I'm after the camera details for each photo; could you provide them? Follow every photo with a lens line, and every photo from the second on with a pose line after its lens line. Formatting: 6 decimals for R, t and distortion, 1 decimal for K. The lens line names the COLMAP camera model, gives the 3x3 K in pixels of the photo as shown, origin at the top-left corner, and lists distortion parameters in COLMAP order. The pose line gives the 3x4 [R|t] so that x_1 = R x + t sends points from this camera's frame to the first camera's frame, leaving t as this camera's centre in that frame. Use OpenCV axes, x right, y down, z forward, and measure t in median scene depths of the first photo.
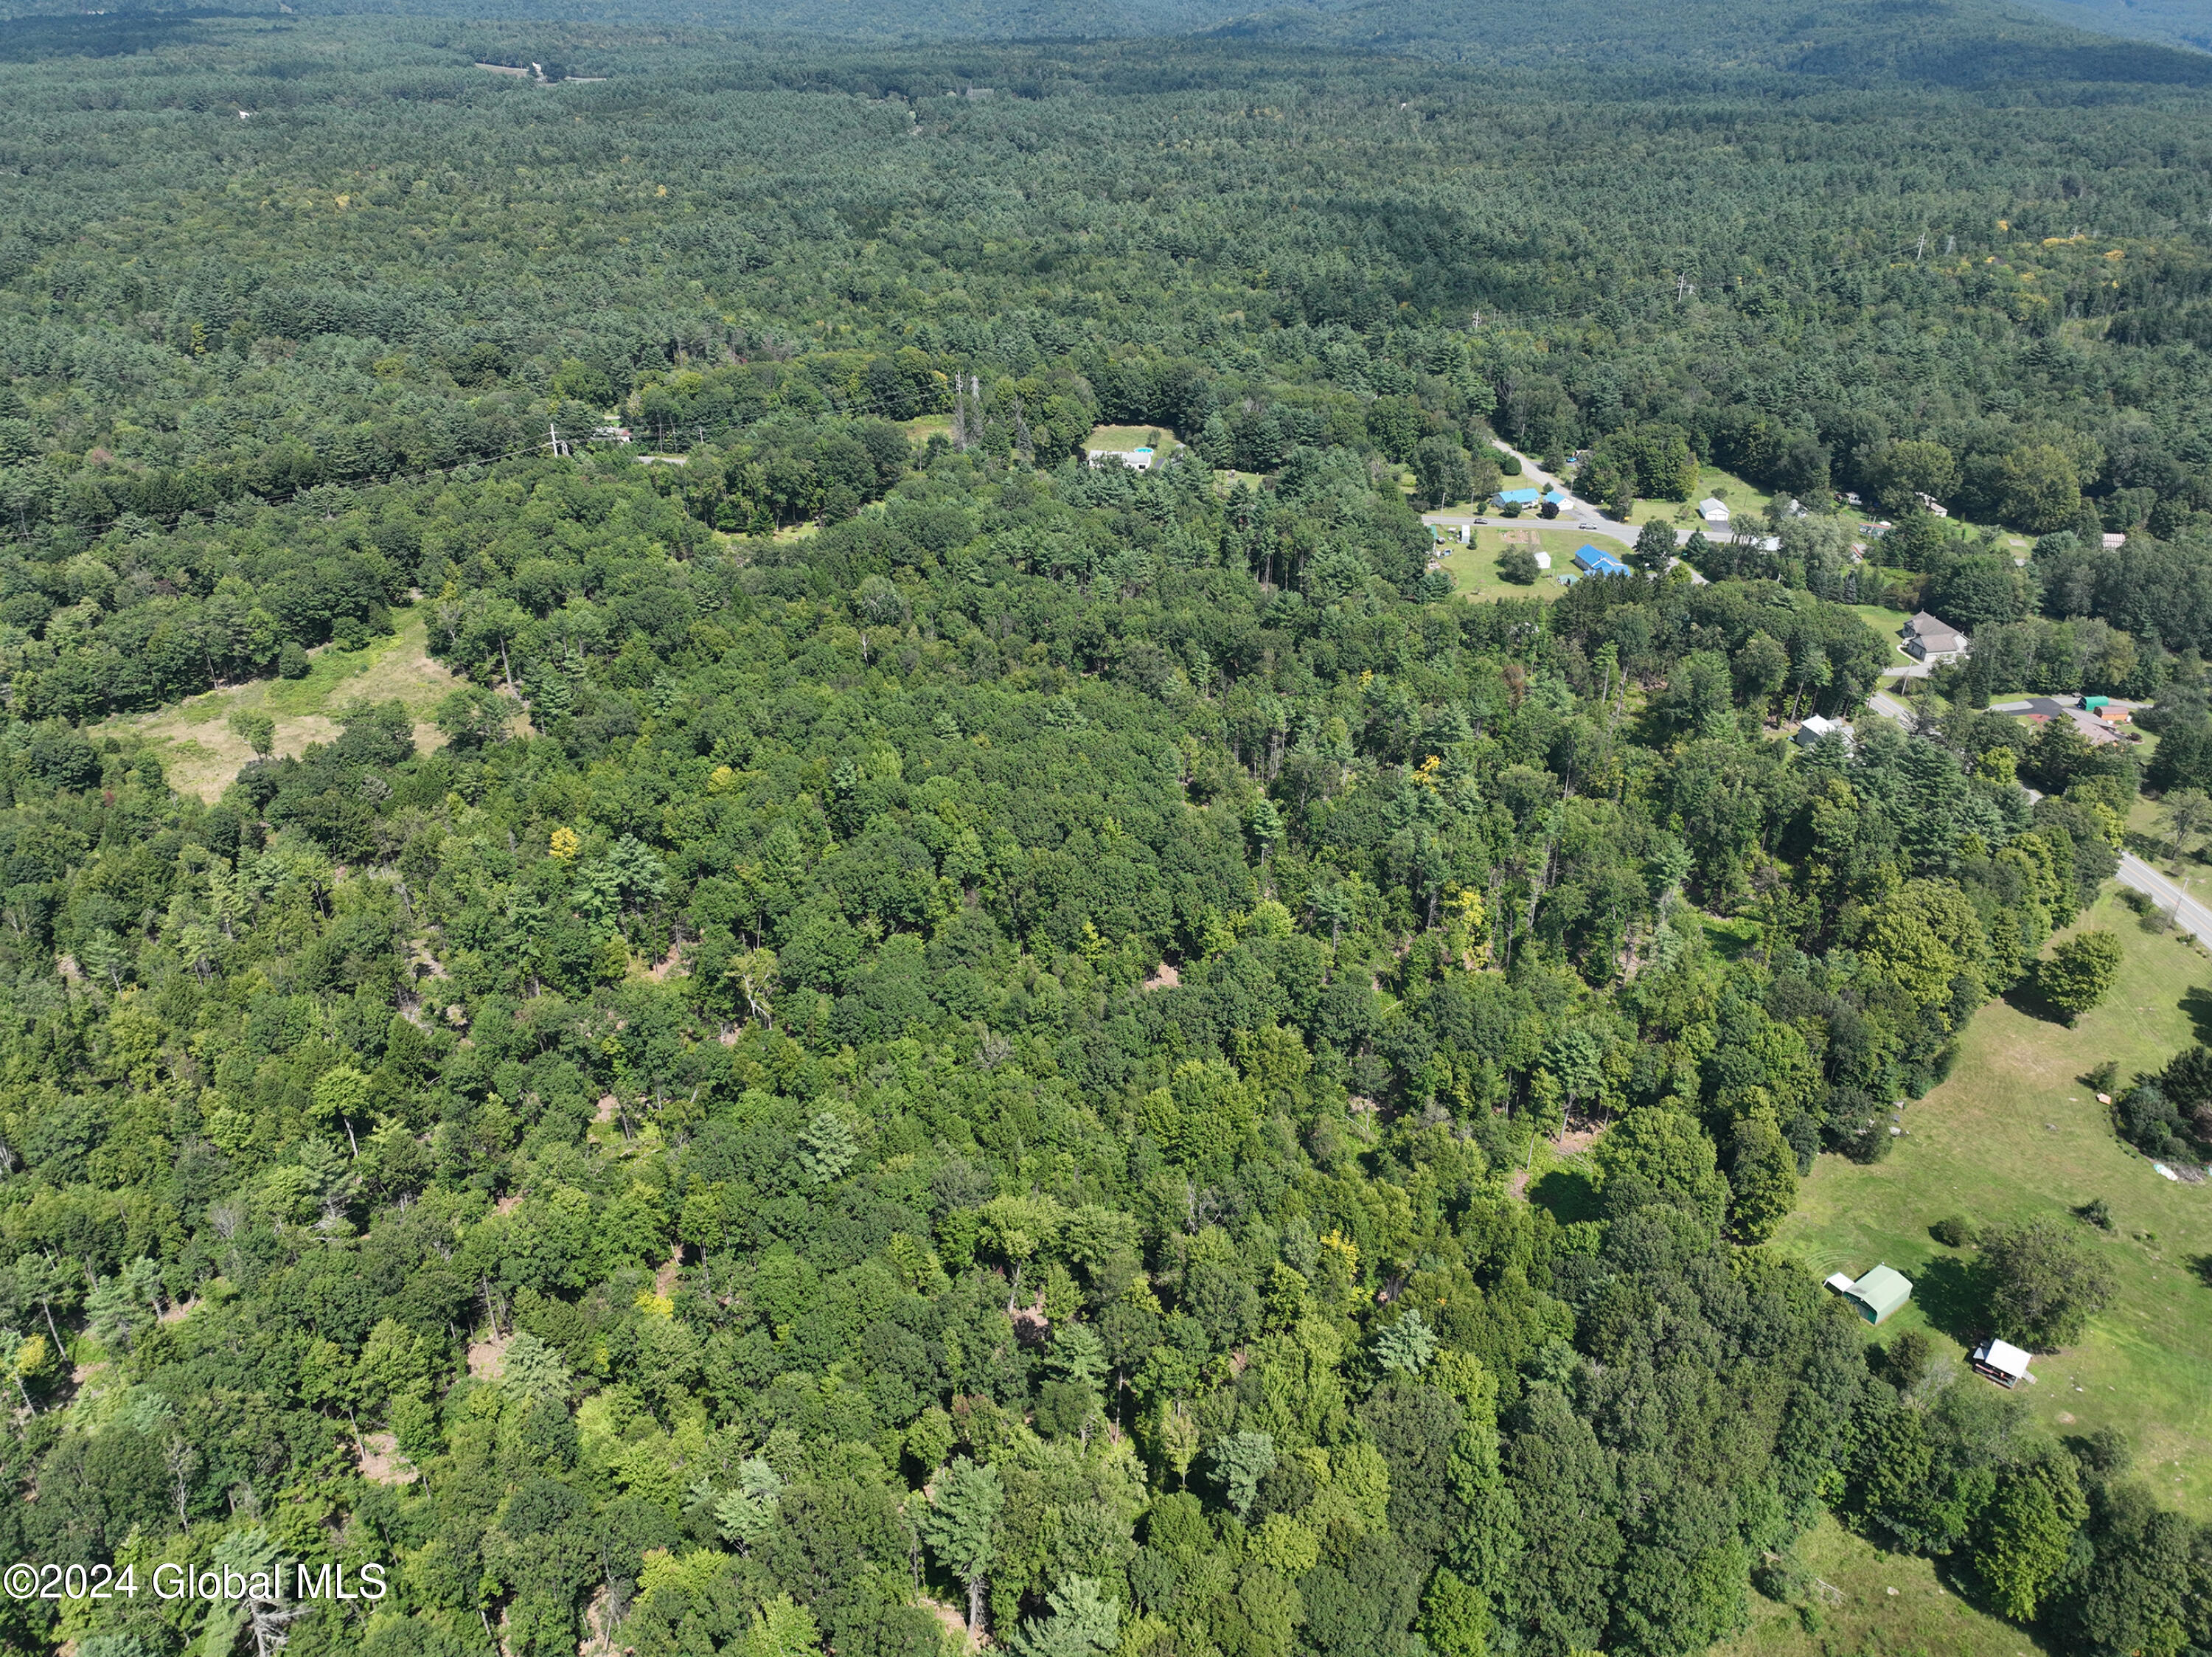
lens RADIAL K [[1655.0, 0, 1116.4], [0, 1655.0, 830.9], [0, 0, 1]] dist [0.008860, 0.031216]
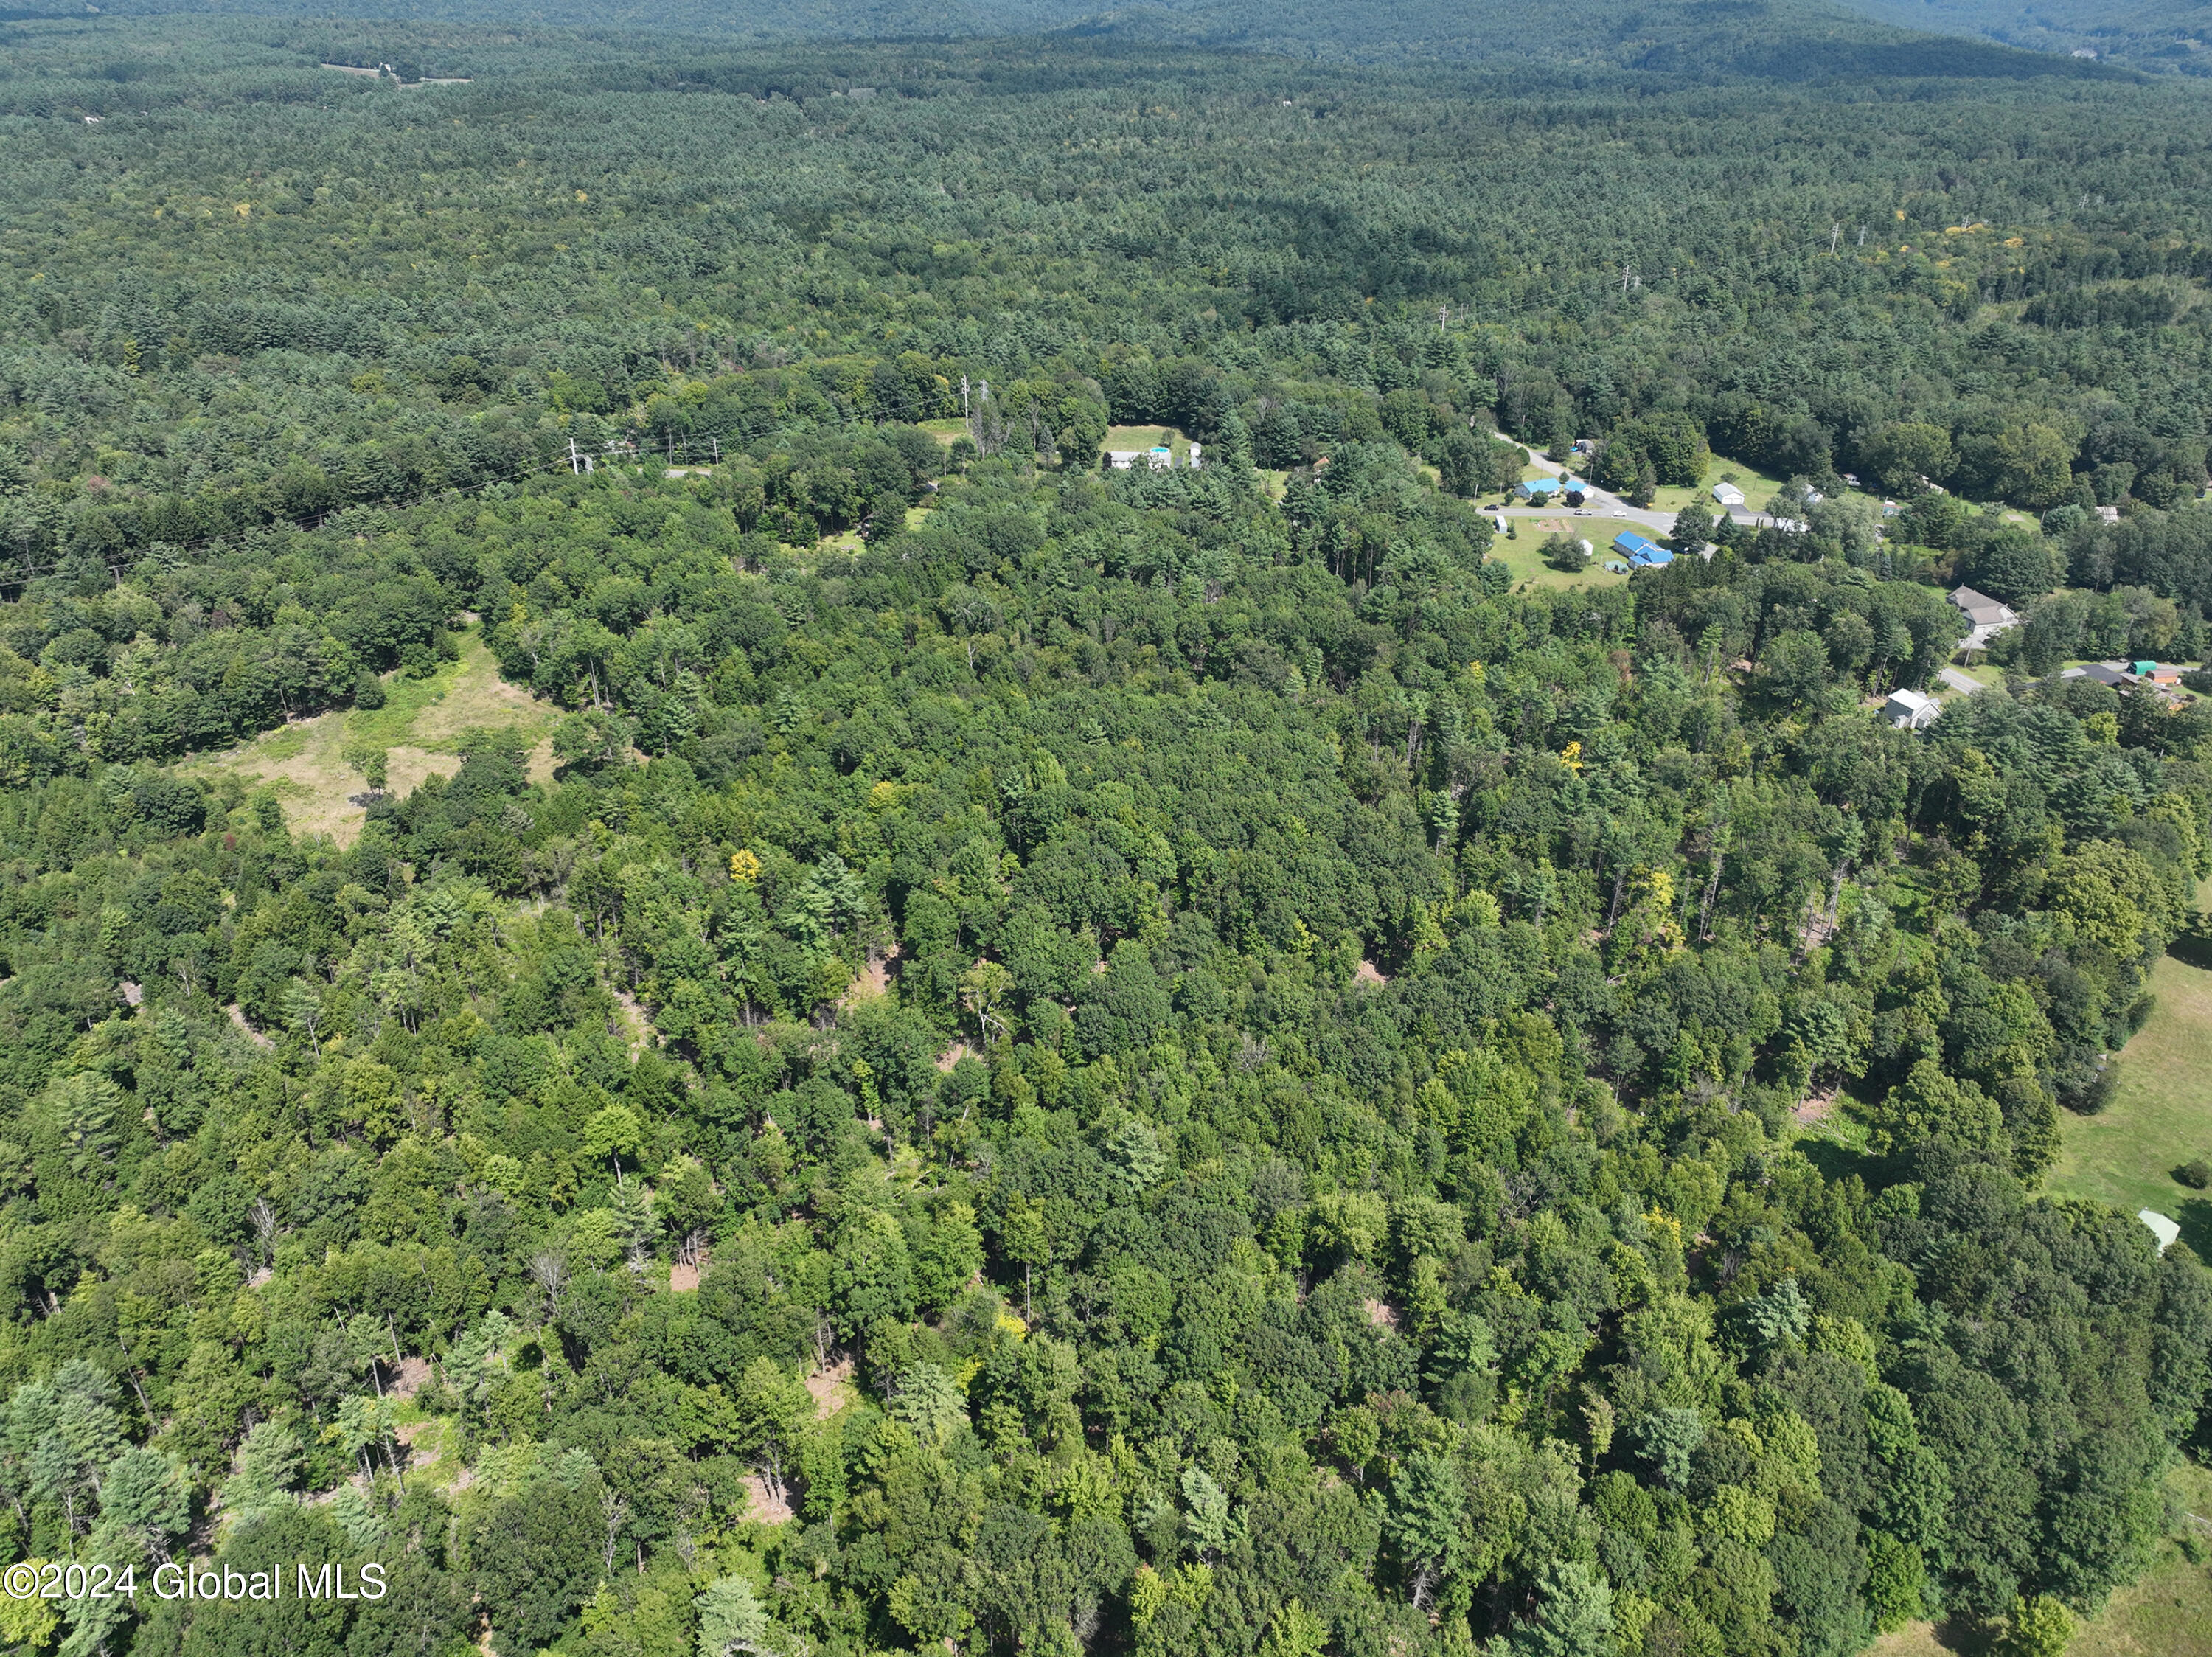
lens RADIAL K [[1655.0, 0, 1116.4], [0, 1655.0, 830.9], [0, 0, 1]] dist [0.008860, 0.031216]
pose [[0.995447, -0.043924, 0.084593, -0.133380], [0.043835, 0.999035, 0.002907, -0.004373], [-0.084639, 0.000815, 0.996411, 0.003631]]
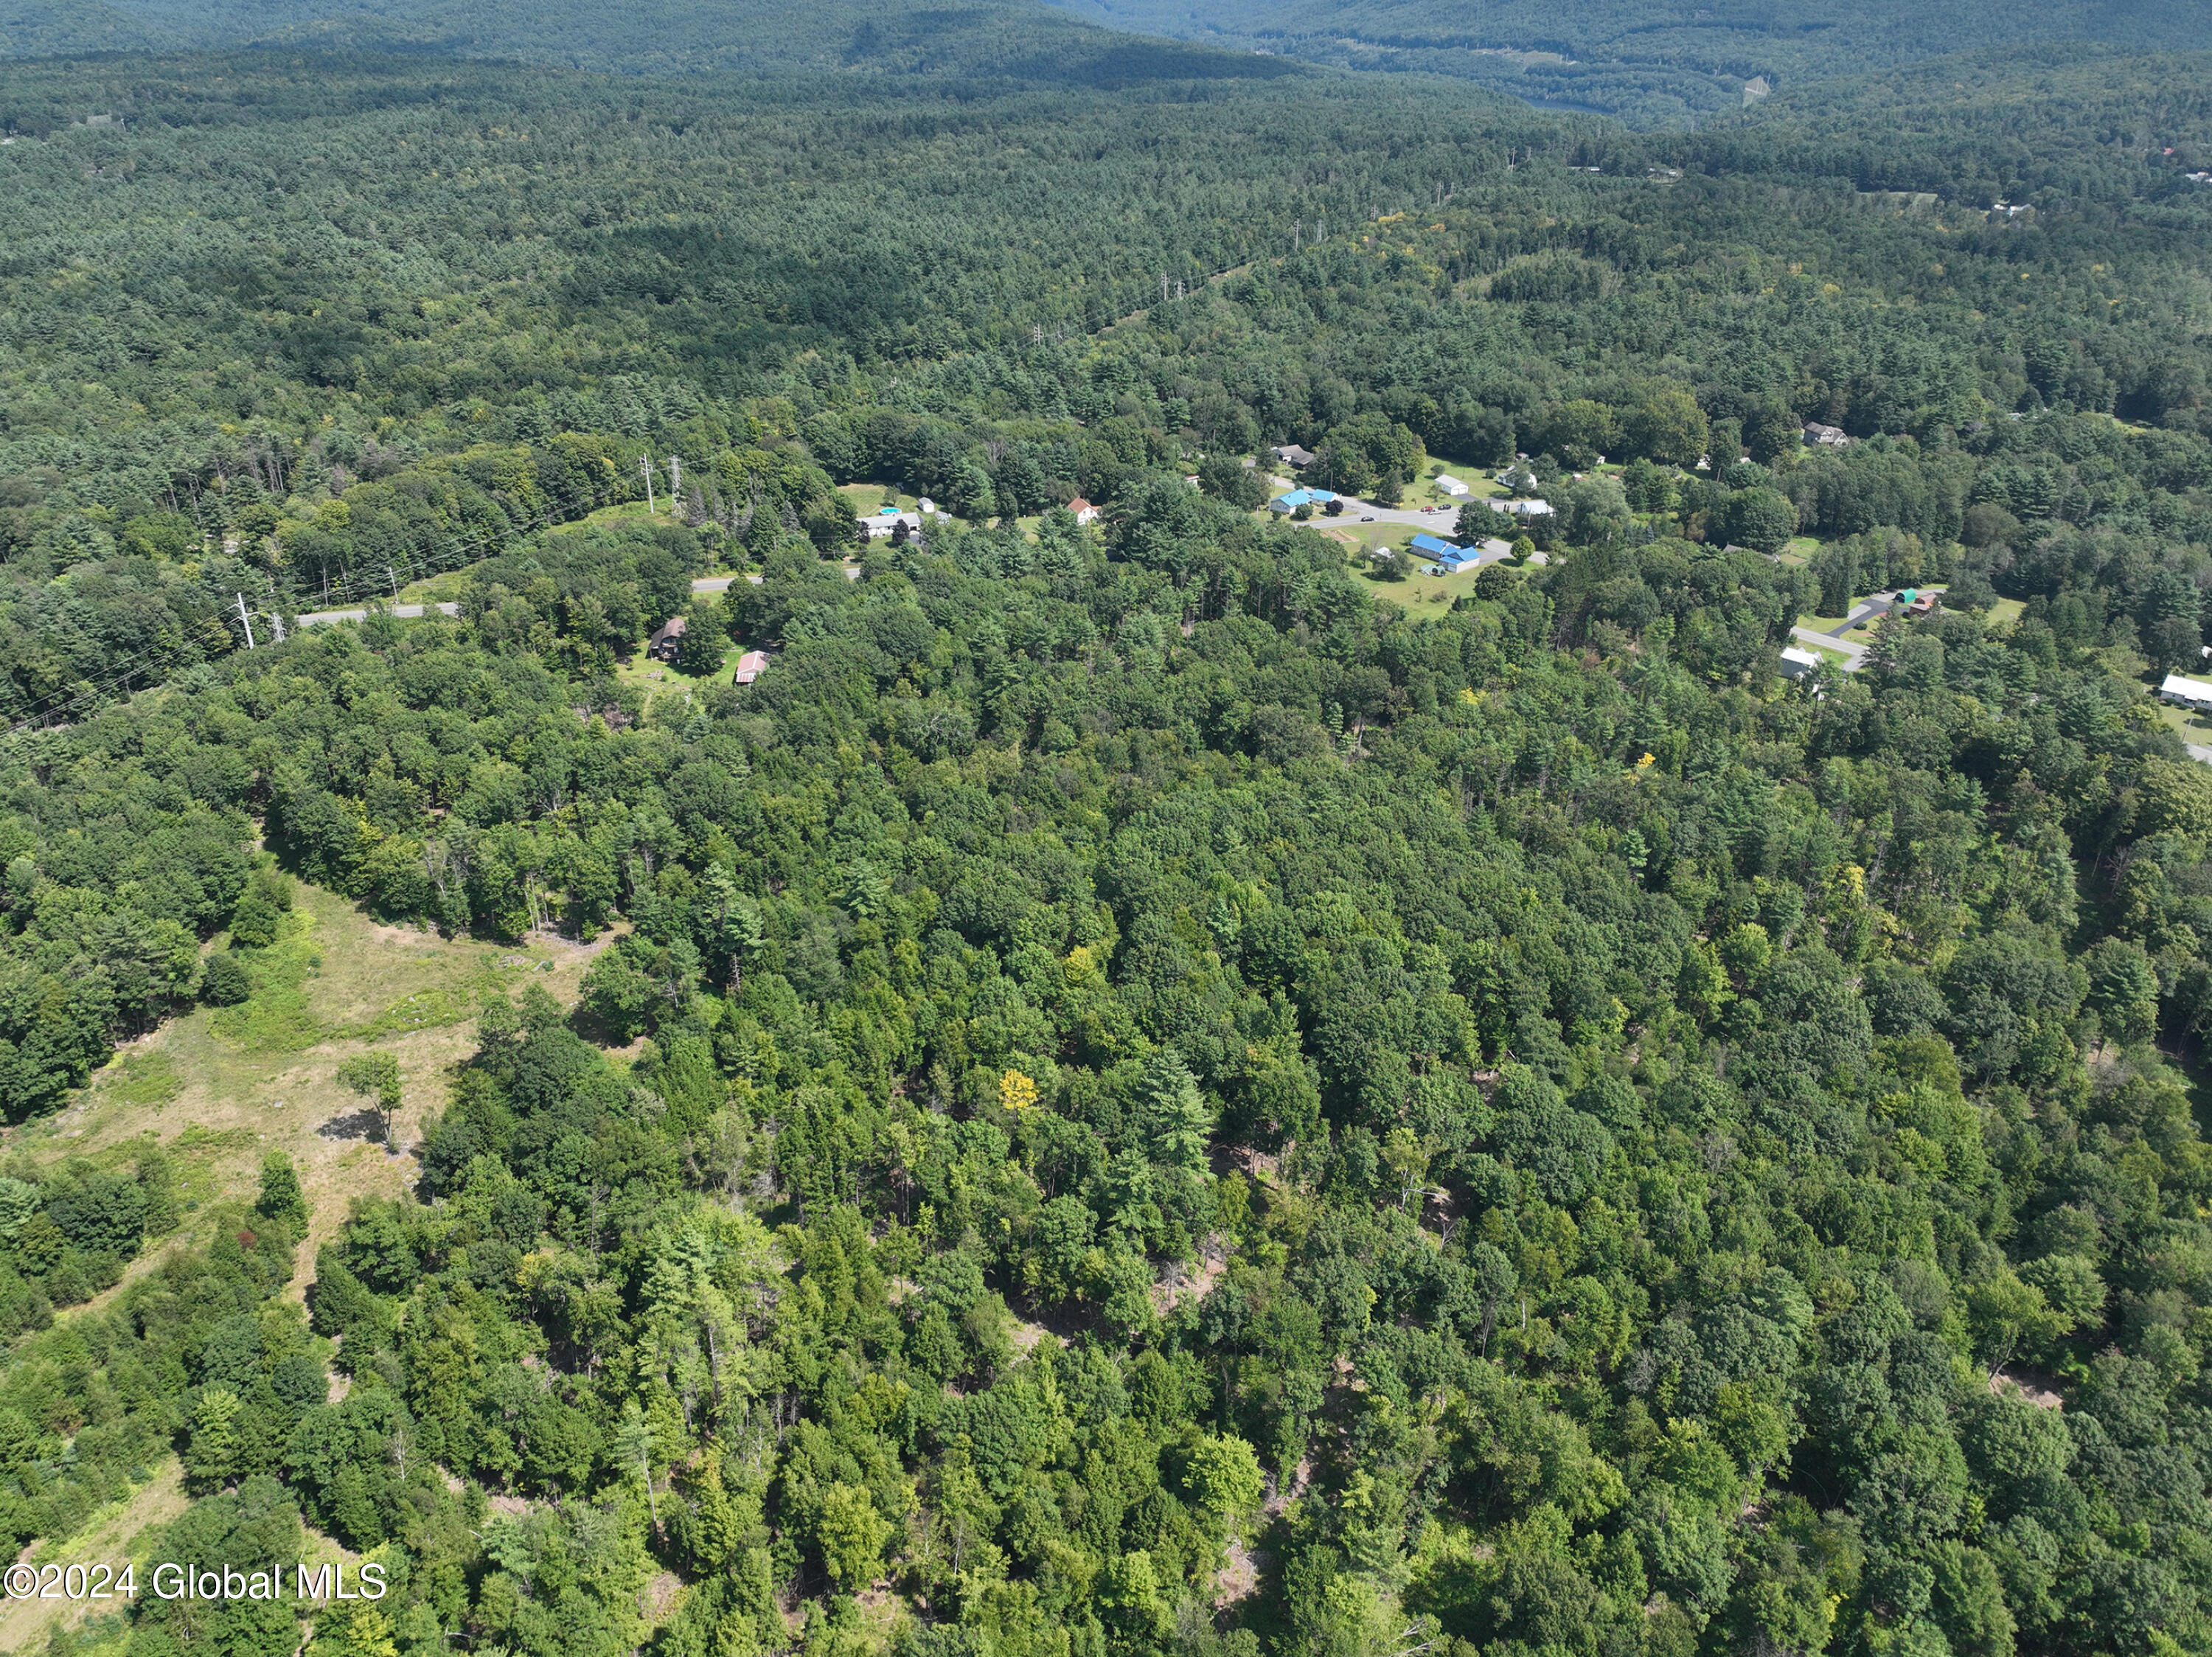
lens RADIAL K [[1655.6, 0, 1118.3], [0, 1655.6, 838.1], [0, 0, 1]] dist [0.010012, 0.031057]
pose [[0.859689, -0.239984, 0.450935, -0.424710], [0.239404, 0.969105, 0.059338, -0.099860], [-0.451244, 0.056943, 0.890582, 0.172365]]
